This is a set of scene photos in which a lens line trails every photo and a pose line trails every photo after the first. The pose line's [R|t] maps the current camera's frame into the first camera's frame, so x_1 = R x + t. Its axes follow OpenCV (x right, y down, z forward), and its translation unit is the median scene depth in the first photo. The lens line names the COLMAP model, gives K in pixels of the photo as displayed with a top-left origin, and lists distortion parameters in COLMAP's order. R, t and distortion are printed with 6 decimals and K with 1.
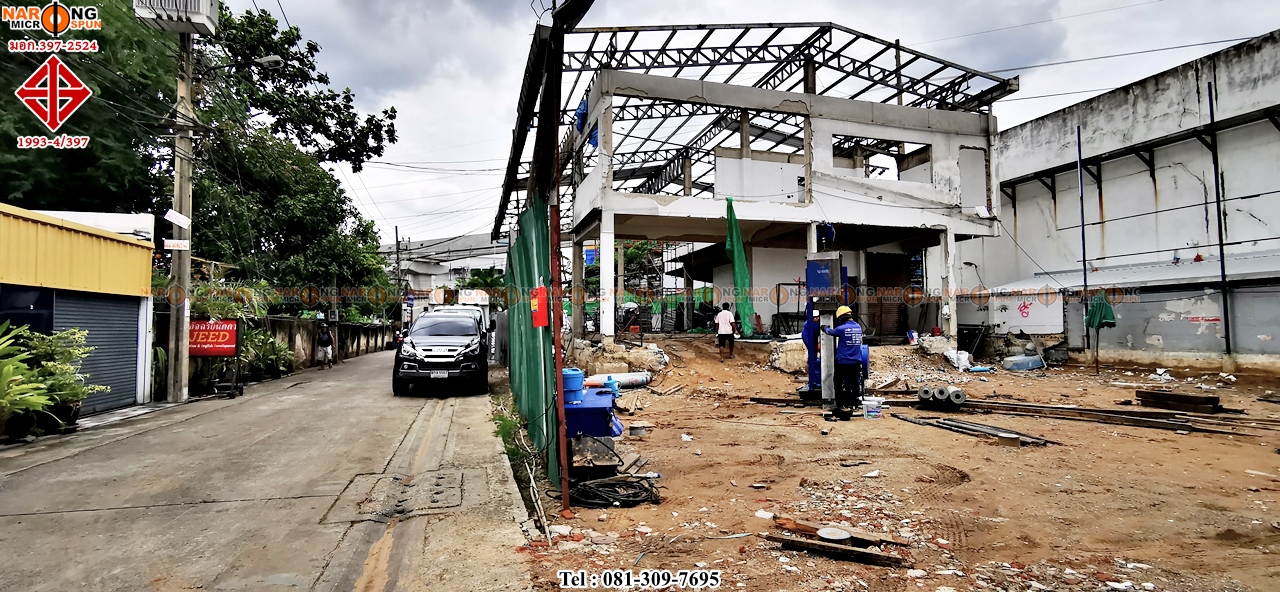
lens RADIAL K [[593.2, 0, 637.9], [0, 593.2, 294.0], [0, 0, 1]] dist [0.006752, 0.002343]
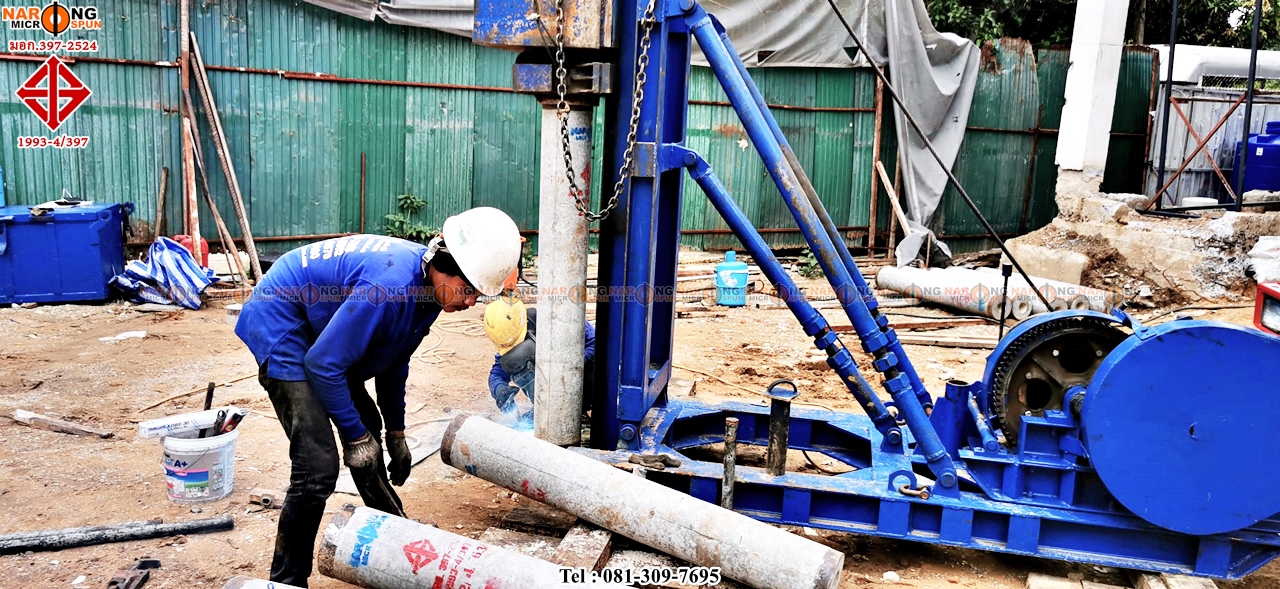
lens RADIAL K [[999.1, 0, 635.2], [0, 999.1, 289.7], [0, 0, 1]] dist [0.052535, -0.061348]
pose [[0.176091, 0.202213, -0.963380, 0.419805], [0.005161, 0.978470, 0.206323, 0.013219], [0.984360, -0.041303, 0.171256, 0.548915]]
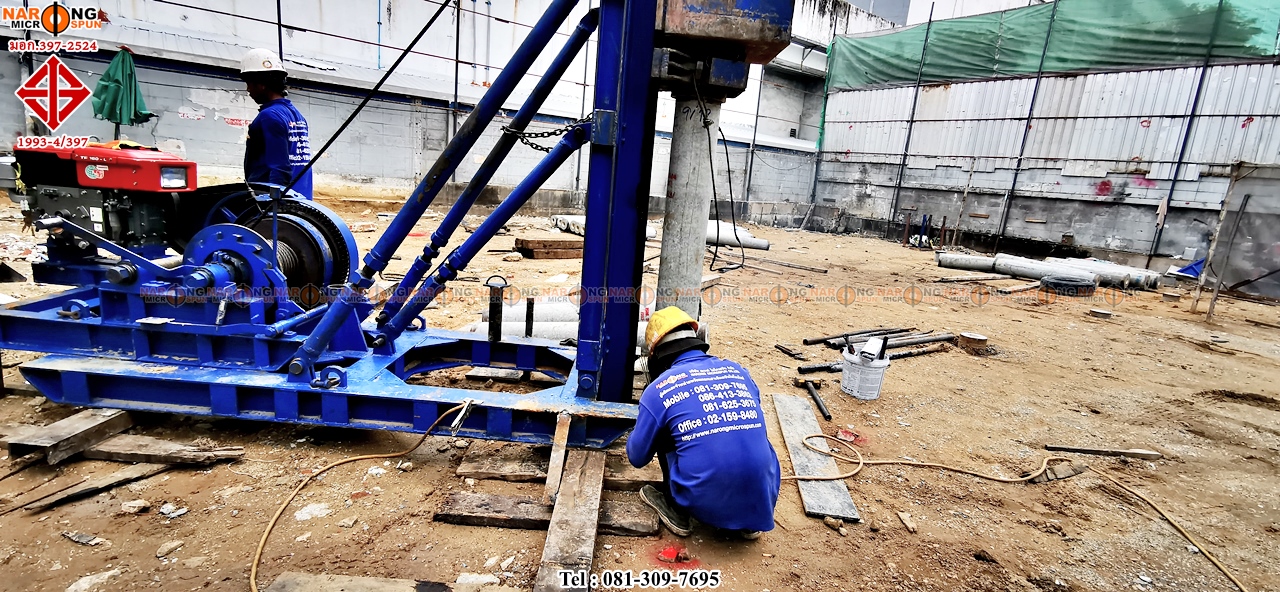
lens RADIAL K [[593.2, 0, 637.8], [0, 593.2, 295.3], [0, 0, 1]] dist [0.006752, 0.002343]
pose [[-0.368742, -0.209855, 0.905533, 0.040845], [-0.137133, 0.975804, 0.170298, 0.045750], [-0.919360, -0.061383, -0.388598, 0.652124]]
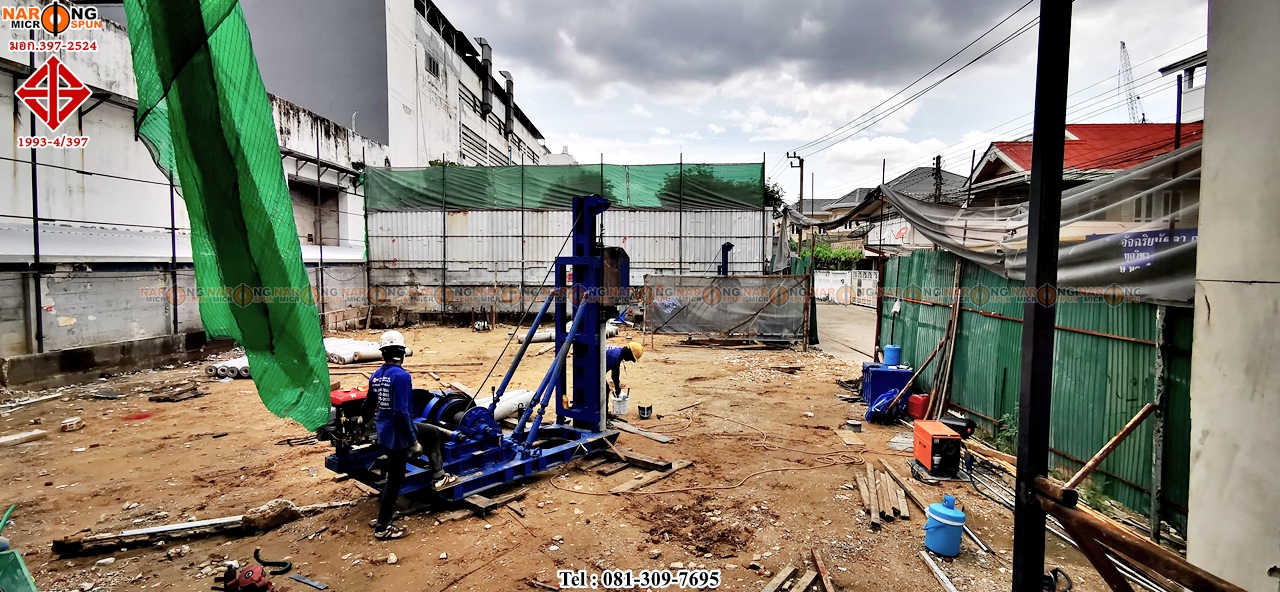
lens RADIAL K [[593.2, 0, 640.5], [0, 593.2, 292.5], [0, 0, 1]] dist [0.006752, 0.002343]
pose [[-0.955068, -0.005213, 0.296340, 0.022987], [-0.009058, 0.999892, -0.011603, 0.004417], [-0.296247, -0.013766, -0.955012, 0.989735]]
